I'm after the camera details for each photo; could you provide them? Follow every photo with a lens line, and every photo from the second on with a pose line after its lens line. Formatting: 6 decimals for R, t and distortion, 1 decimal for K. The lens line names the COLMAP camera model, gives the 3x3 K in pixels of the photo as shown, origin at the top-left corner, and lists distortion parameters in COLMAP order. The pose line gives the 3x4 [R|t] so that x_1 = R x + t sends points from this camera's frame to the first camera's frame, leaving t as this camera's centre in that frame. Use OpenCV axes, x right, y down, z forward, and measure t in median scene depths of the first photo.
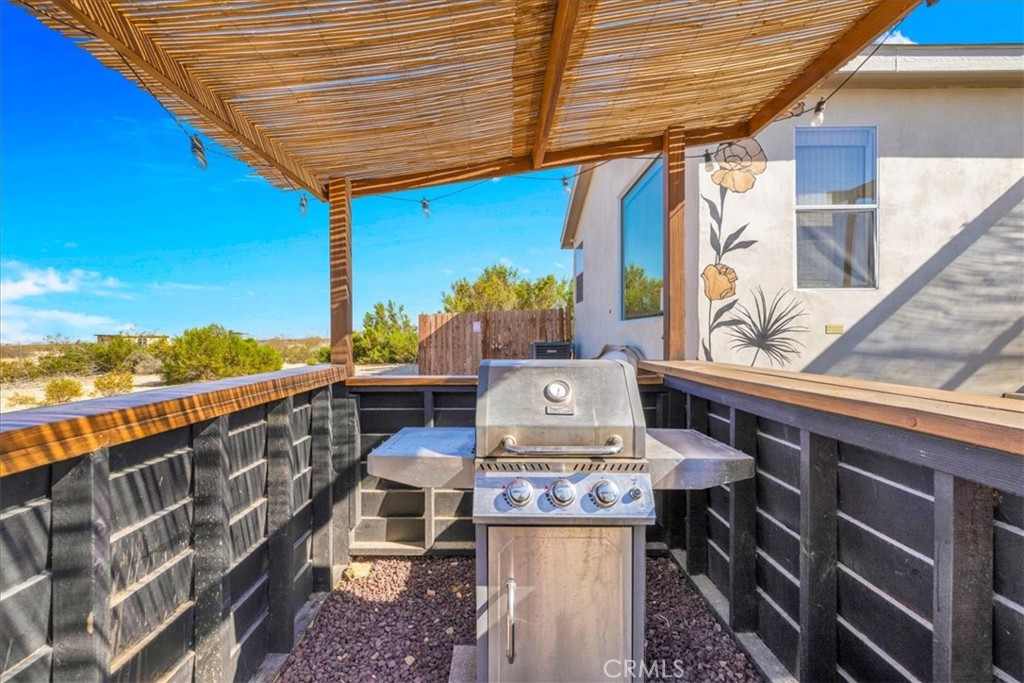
lens RADIAL K [[432.8, 0, 512.0], [0, 432.8, 341.5], [0, 0, 1]] dist [0.000268, 0.000031]
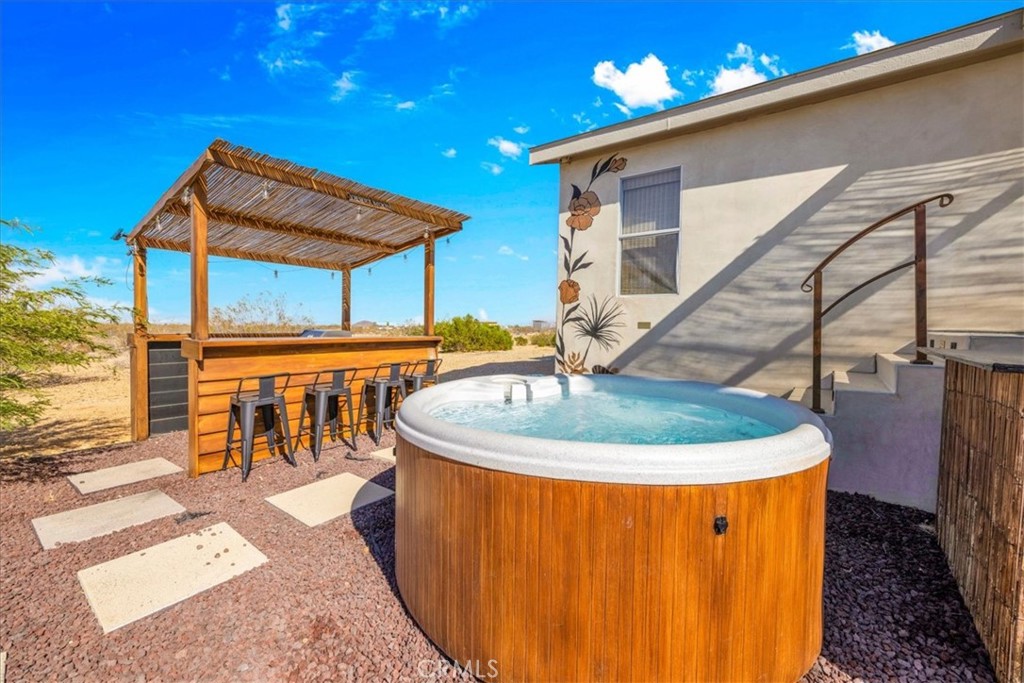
lens RADIAL K [[432.8, 0, 512.0], [0, 432.8, 341.5], [0, 0, 1]] dist [0.000268, 0.000031]
pose [[0.787961, 0.050116, -0.613682, 1.246302], [-0.031380, 0.998655, 0.041263, -0.021675], [0.614925, -0.013257, 0.788474, -0.303338]]
